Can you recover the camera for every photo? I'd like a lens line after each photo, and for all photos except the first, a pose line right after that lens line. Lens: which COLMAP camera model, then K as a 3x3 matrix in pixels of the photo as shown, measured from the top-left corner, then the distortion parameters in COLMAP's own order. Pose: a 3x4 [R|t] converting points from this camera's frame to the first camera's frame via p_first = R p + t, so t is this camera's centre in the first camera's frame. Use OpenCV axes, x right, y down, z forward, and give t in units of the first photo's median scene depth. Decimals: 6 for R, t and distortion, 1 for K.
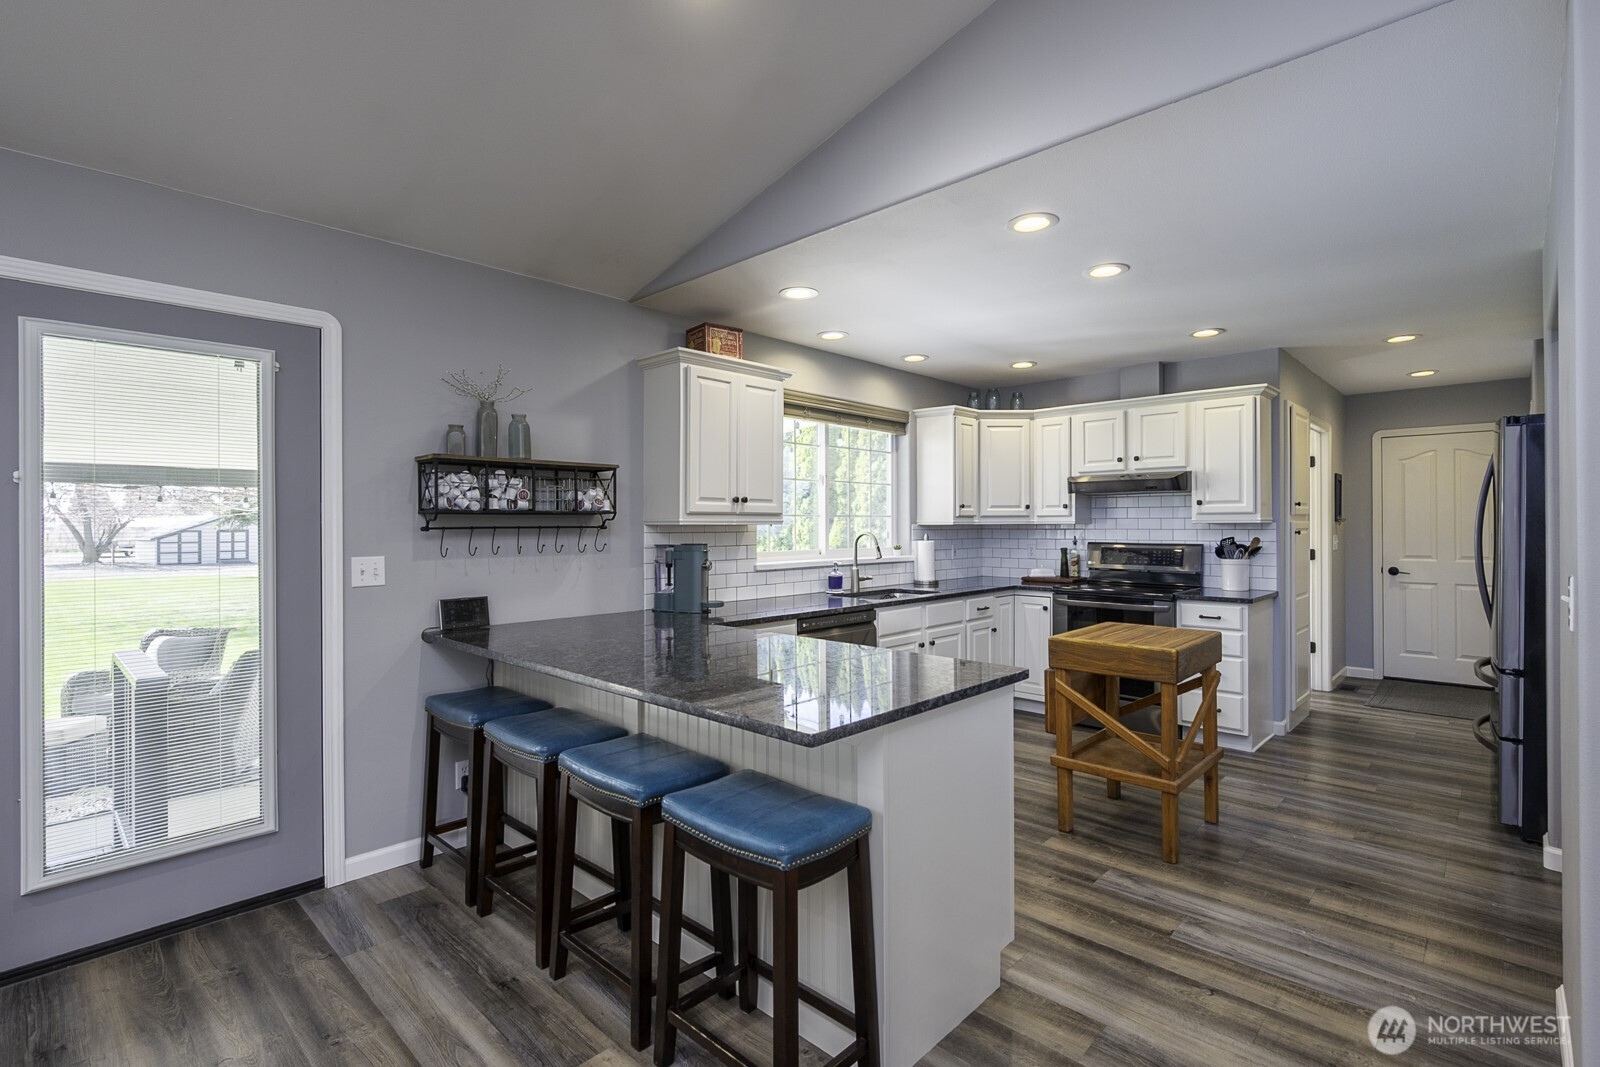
lens RADIAL K [[739.7, 0, 806.1], [0, 739.7, 526.0], [0, 0, 1]] dist [-0.003721, -0.000535]
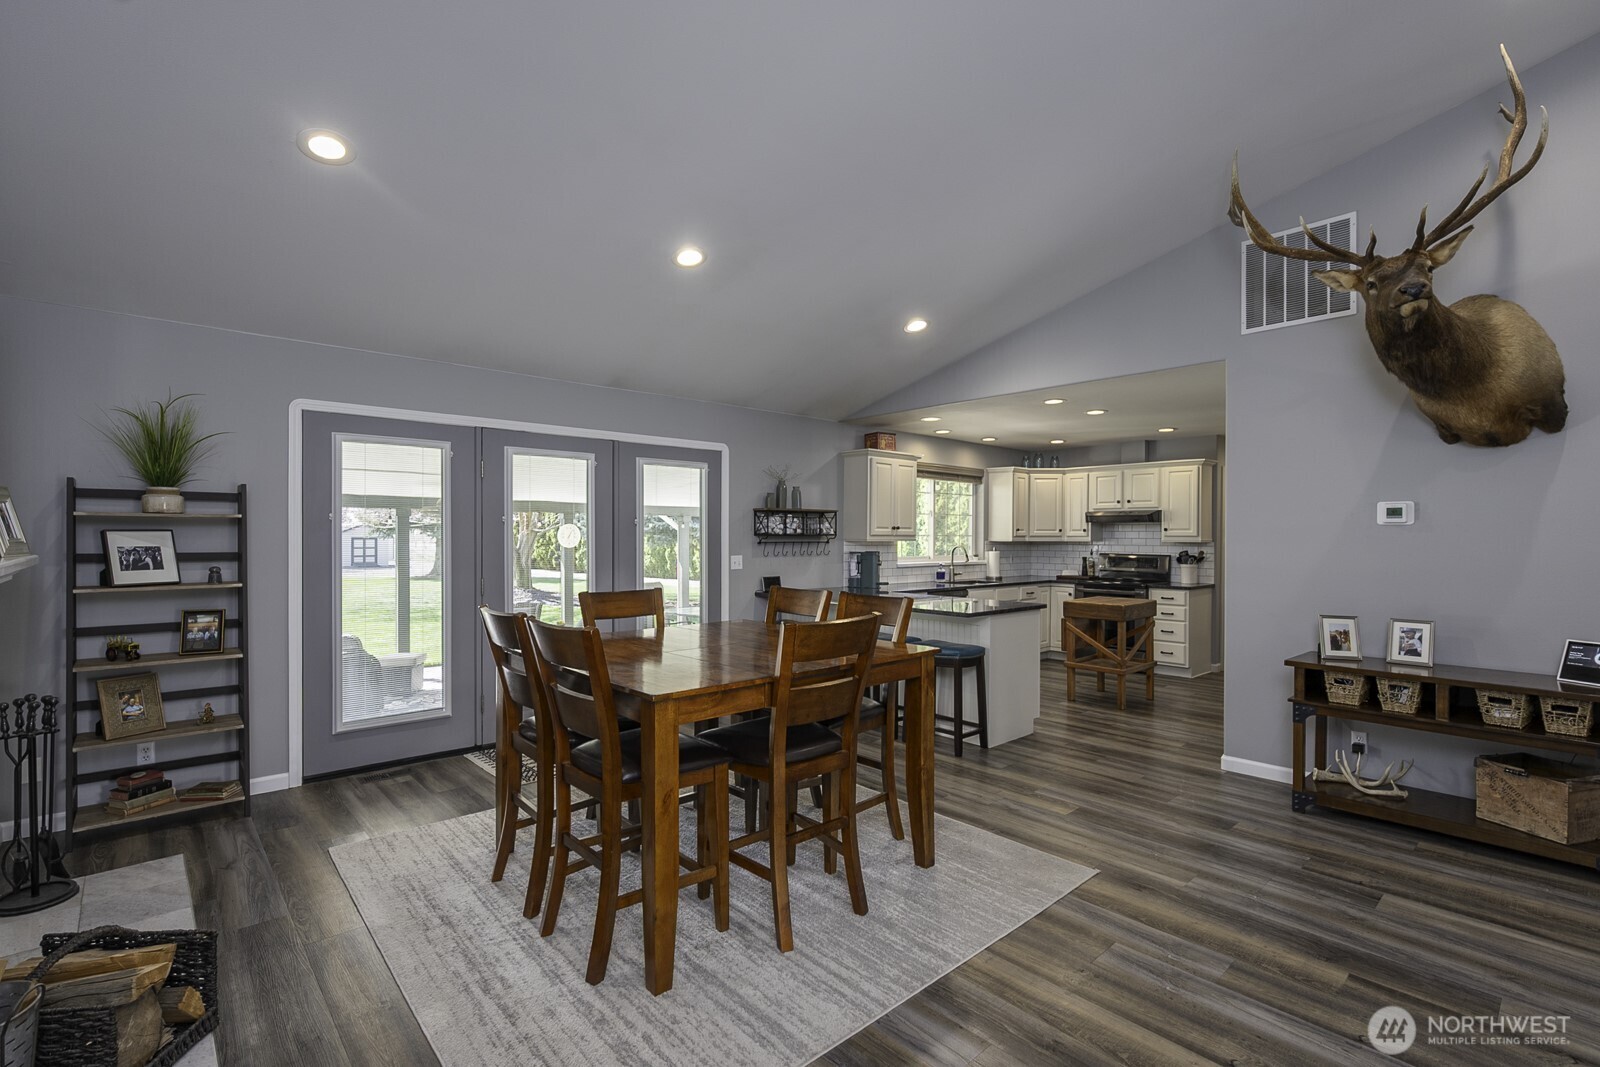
lens RADIAL K [[739.7, 0, 808.9], [0, 739.7, 533.7], [0, 0, 1]] dist [-0.003721, -0.000535]
pose [[0.997889, 0.007672, -0.064482, -0.149977], [-0.007955, 0.999960, -0.004136, -0.009121], [0.064448, 0.004641, 0.997910, -0.684050]]
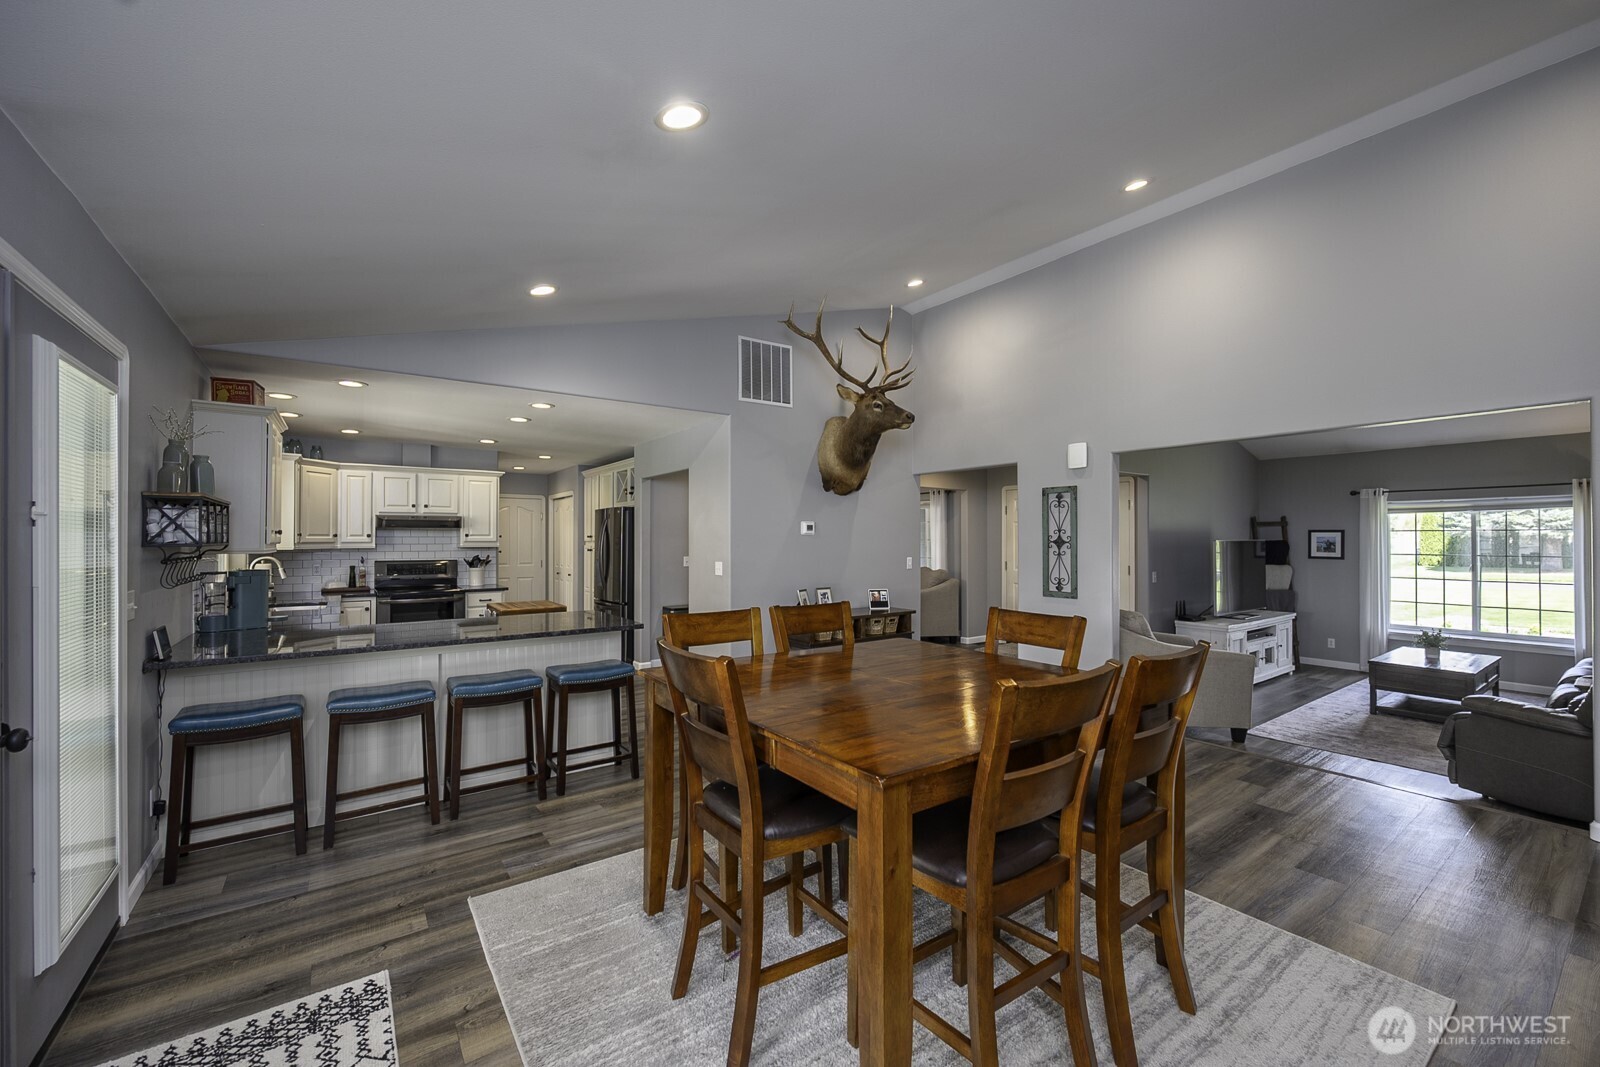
lens RADIAL K [[634.0, 0, 804.7], [0, 634.0, 535.3], [0, 0, 1]] dist [-0.005535, 0.000573]
pose [[0.177676, 0.010439, 0.984034, -0.772076], [0.002822, 0.999934, -0.011117, -0.012725], [-0.984085, 0.004752, 0.177635, -0.030362]]
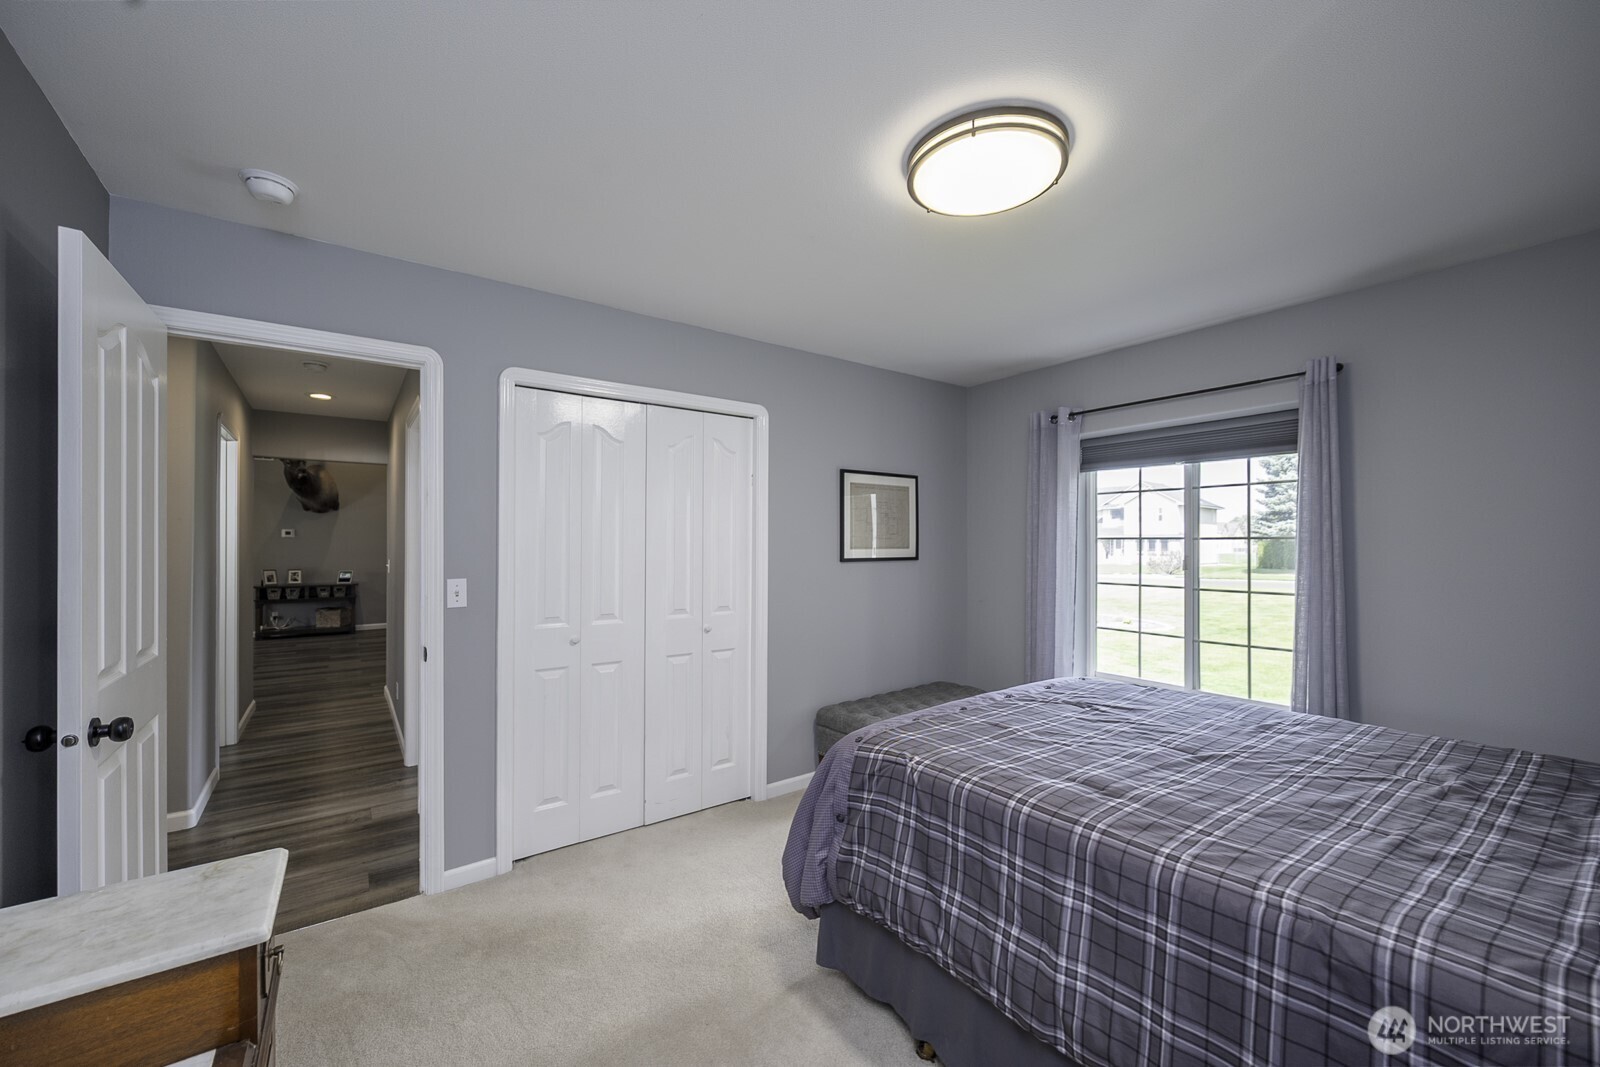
lens RADIAL K [[634.0, 0, 797.5], [0, 634.0, 543.8], [0, 0, 1]] dist [-0.005535, 0.000573]
pose [[0.195605, 0.005336, 0.980668, -1.233410], [0.004219, 0.999971, -0.006282, 0.012430], [-0.980674, 0.005366, 0.195577, -1.836166]]
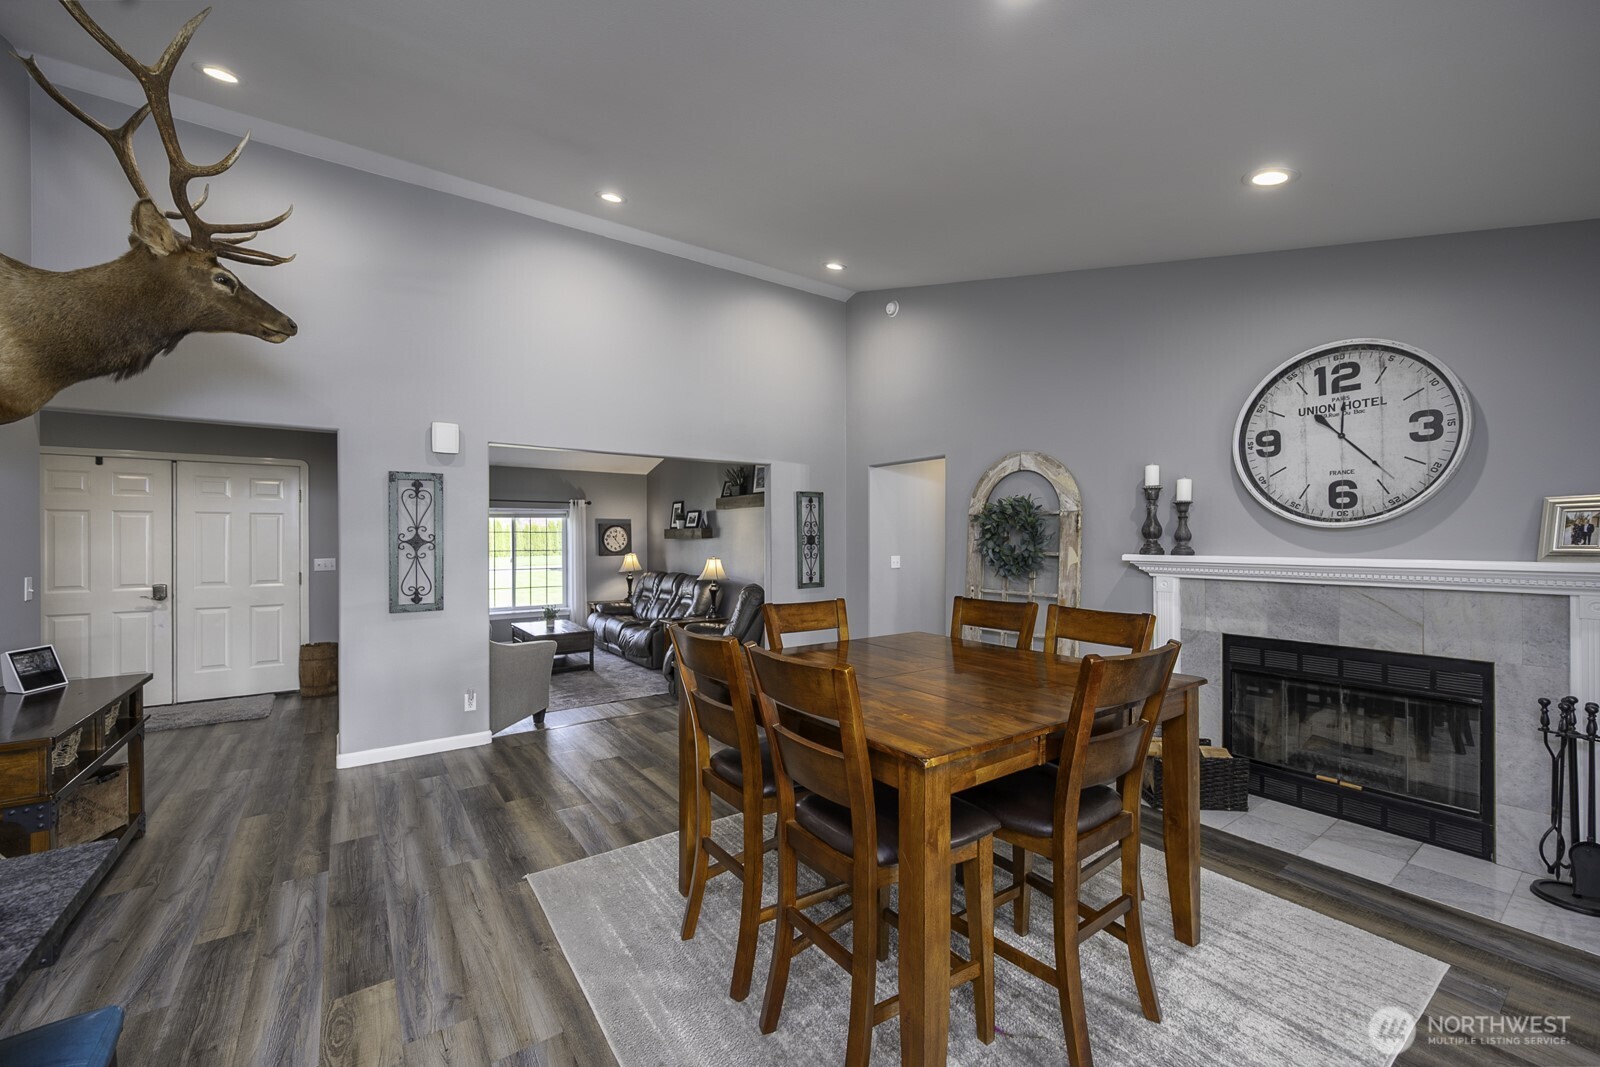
lens RADIAL K [[634.0, 0, 803.1], [0, 634.0, 534.4], [0, 0, 1]] dist [-0.005535, 0.000573]
pose [[-0.981318, 0.008533, 0.192203, -0.287496], [0.008122, 0.999963, -0.002924, -0.015742], [-0.192221, -0.001309, -0.981351, 0.497600]]
